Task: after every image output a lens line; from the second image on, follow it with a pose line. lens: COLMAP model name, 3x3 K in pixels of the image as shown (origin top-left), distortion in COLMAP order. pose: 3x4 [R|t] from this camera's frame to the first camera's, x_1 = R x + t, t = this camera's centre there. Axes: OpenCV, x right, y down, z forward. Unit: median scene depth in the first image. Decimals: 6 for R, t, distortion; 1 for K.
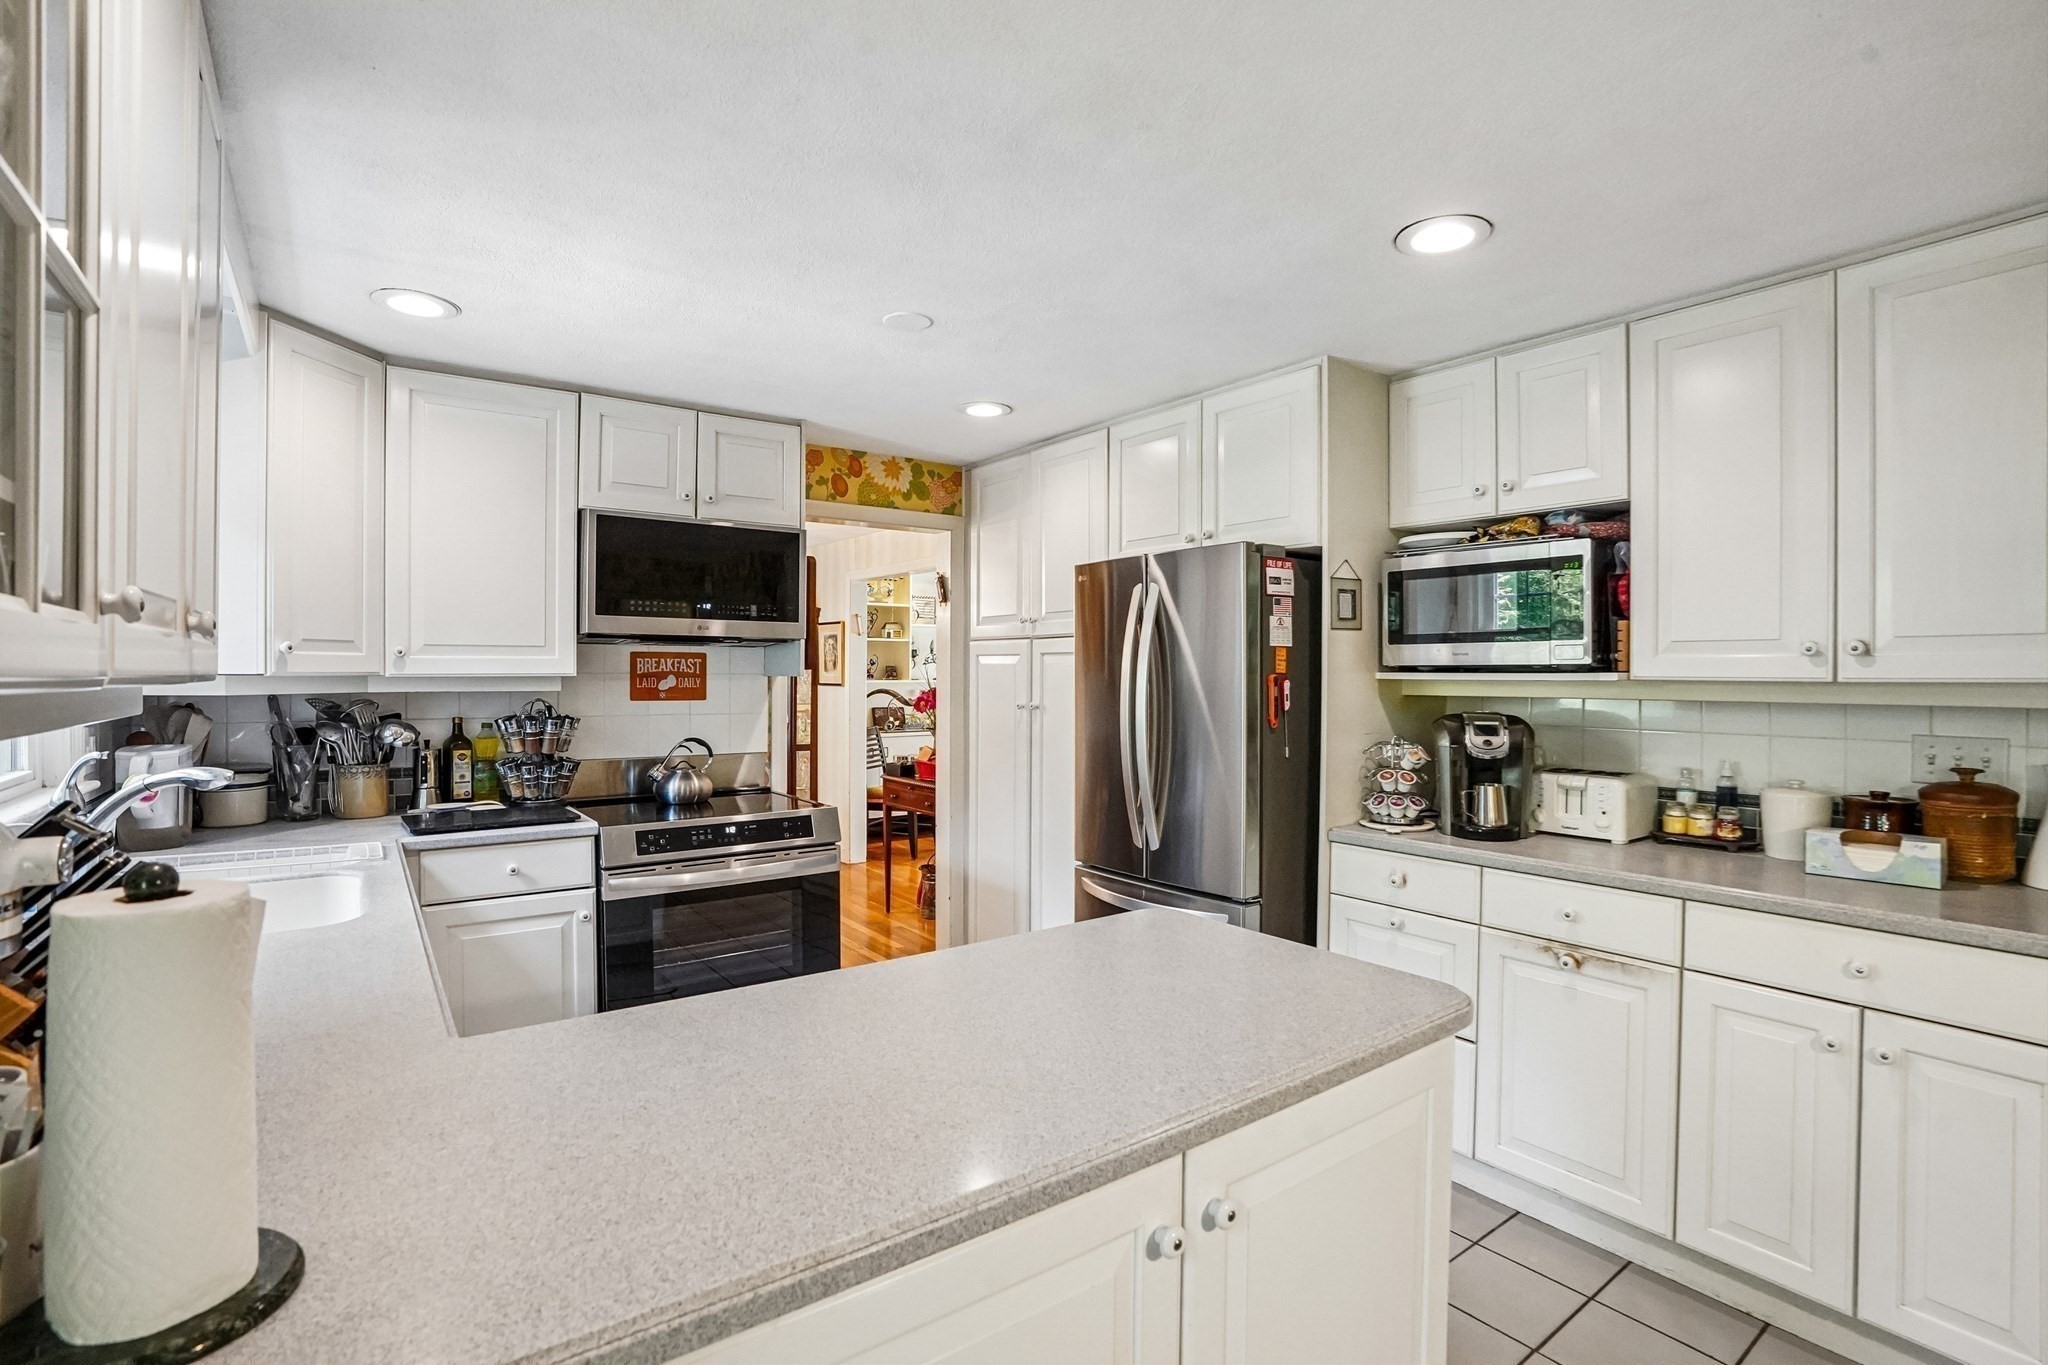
lens RADIAL K [[948.0, 0, 1028.9], [0, 948.0, 679.1], [0, 0, 1]] dist [-0.038815, 0.019573]
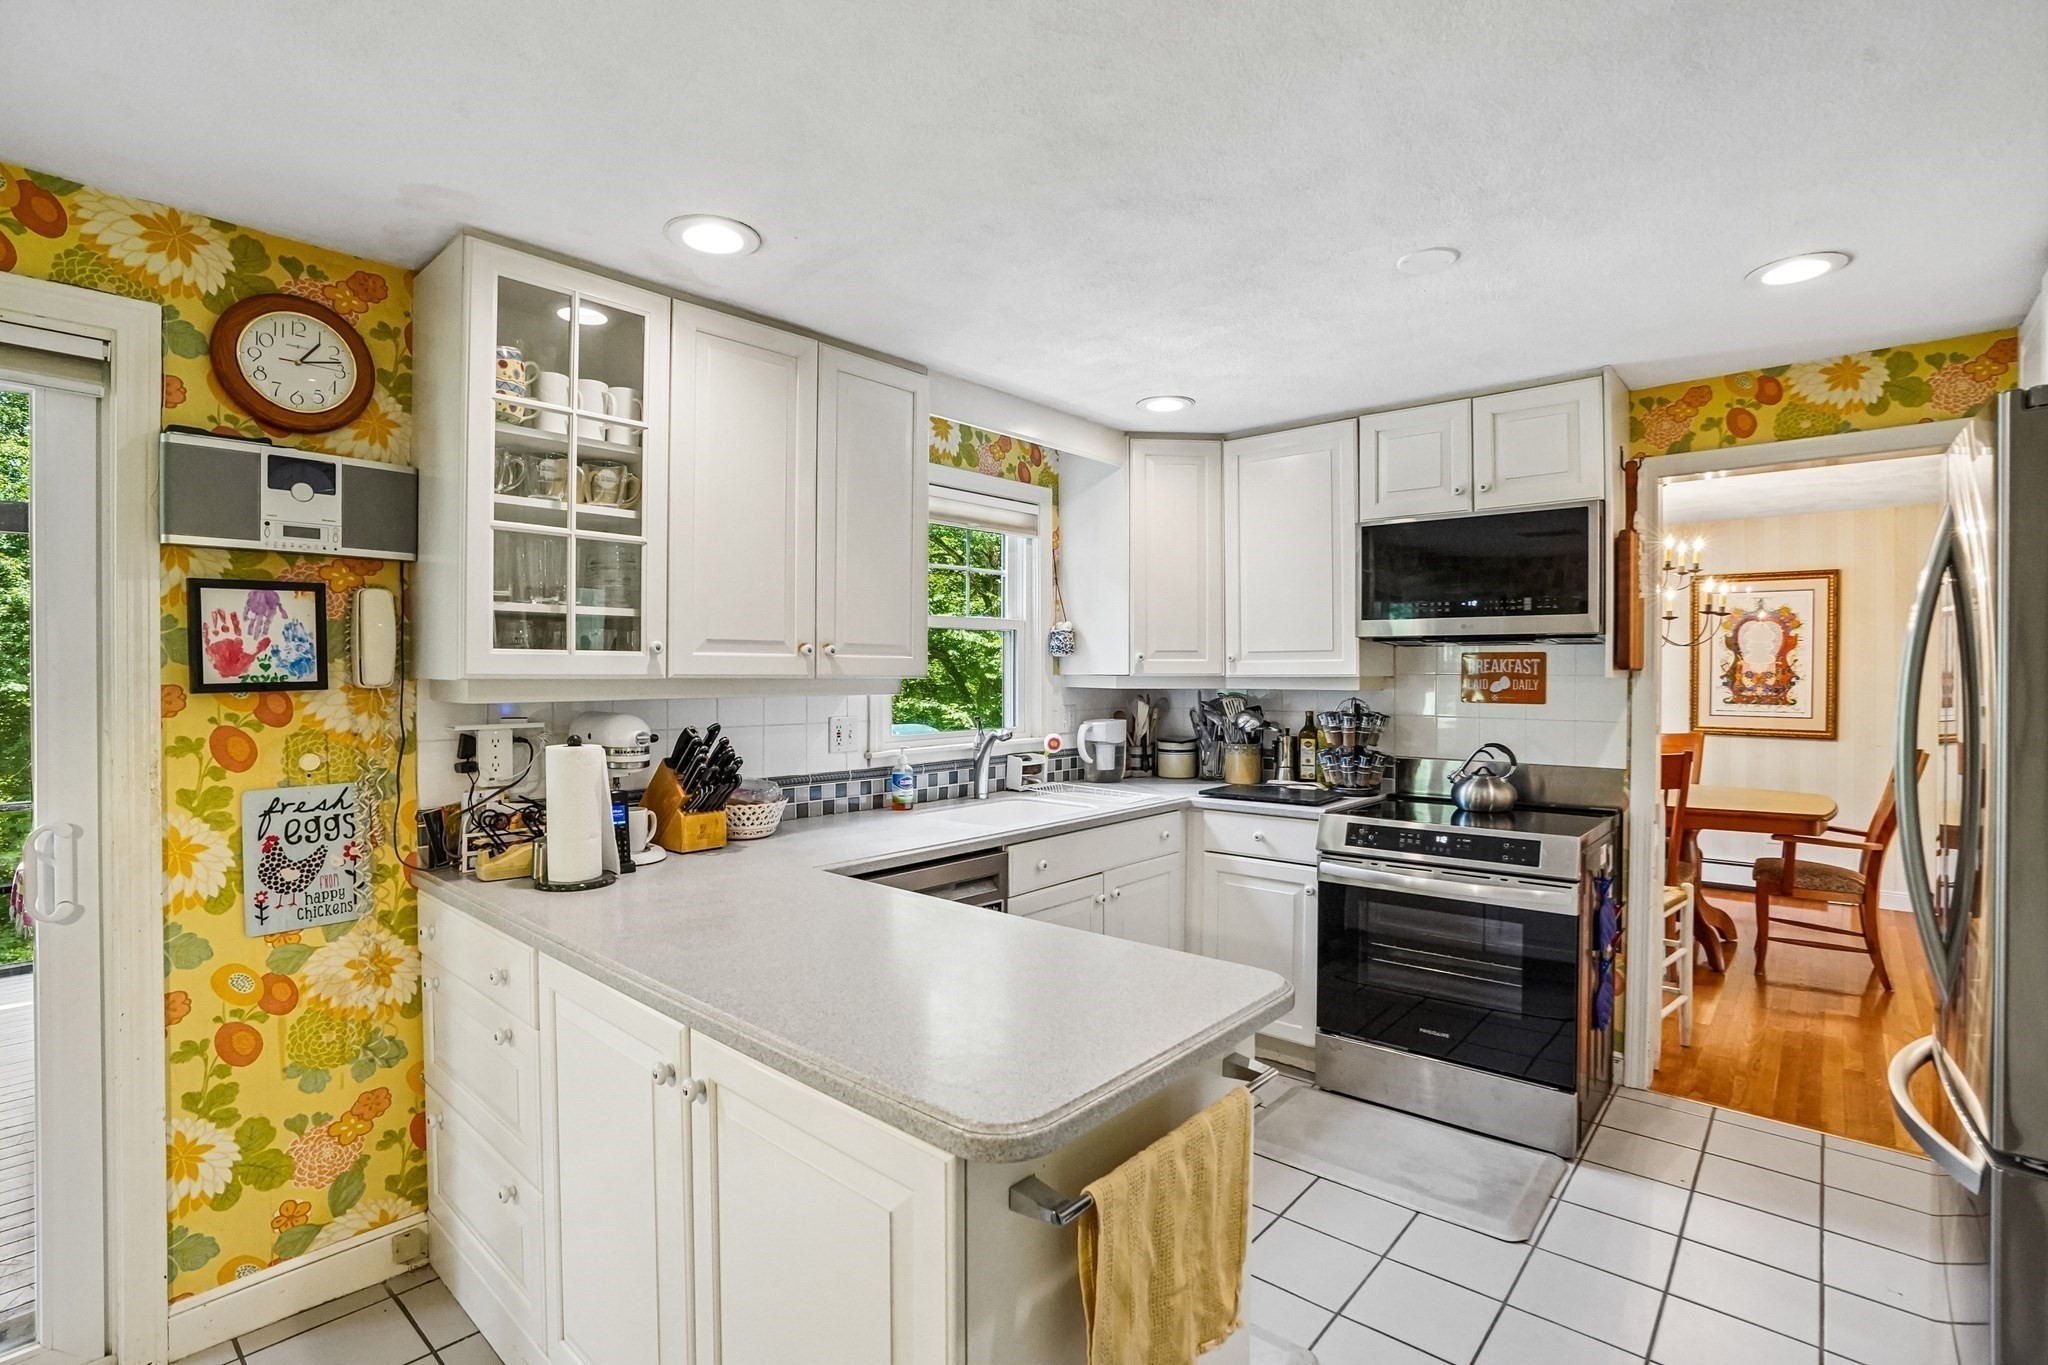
lens RADIAL K [[948.0, 0, 1019.7], [0, 948.0, 679.3], [0, 0, 1]] dist [-0.038815, 0.019573]
pose [[0.245118, 0.003708, -0.969486, 0.459640], [-0.007540, 0.999970, 0.001918, 0.000466], [0.969464, 0.006840, 0.245138, 0.332288]]
